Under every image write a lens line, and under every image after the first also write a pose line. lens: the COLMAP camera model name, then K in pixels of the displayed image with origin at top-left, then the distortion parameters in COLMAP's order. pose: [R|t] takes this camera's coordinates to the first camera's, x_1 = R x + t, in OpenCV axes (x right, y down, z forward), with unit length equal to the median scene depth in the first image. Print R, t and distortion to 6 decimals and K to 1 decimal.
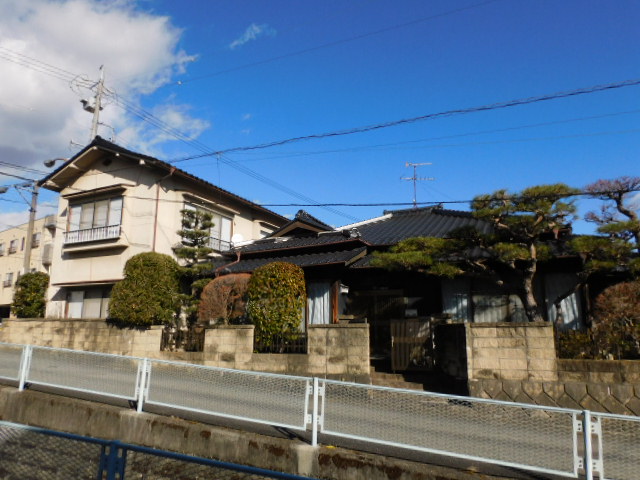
lens RADIAL K [[455.9, 0, 320.0], [0, 455.9, 240.0], [0, 0, 1]] dist [-0.004471, -0.002543]
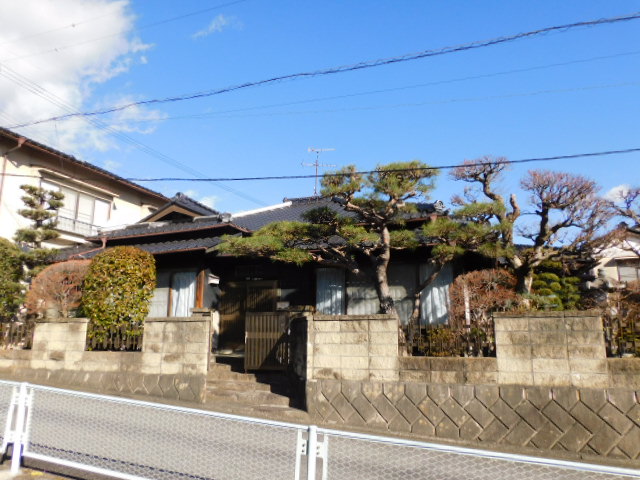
lens RADIAL K [[455.9, 0, 320.0], [0, 455.9, 240.0], [0, 0, 1]] dist [-0.004471, -0.002543]
pose [[0.995268, 0.018246, 0.095442, 0.203529], [-0.018821, 0.999810, 0.005137, 0.024867], [-0.095330, -0.006909, 0.995422, 0.098789]]
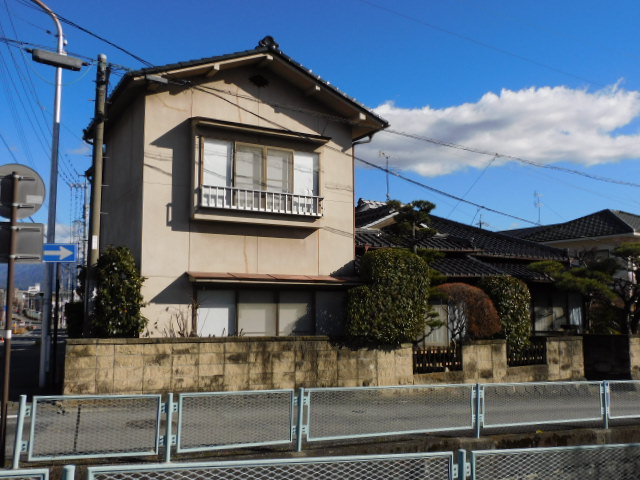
lens RADIAL K [[628.1, 0, 320.0], [0, 628.1, 240.0], [0, 0, 1]] dist [-0.003660, 0.005338]
pose [[0.551165, 0.084273, 0.830129, -1.506003], [-0.169265, 0.985493, 0.012339, 0.021863], [-0.817047, -0.147312, 0.557434, 0.584777]]
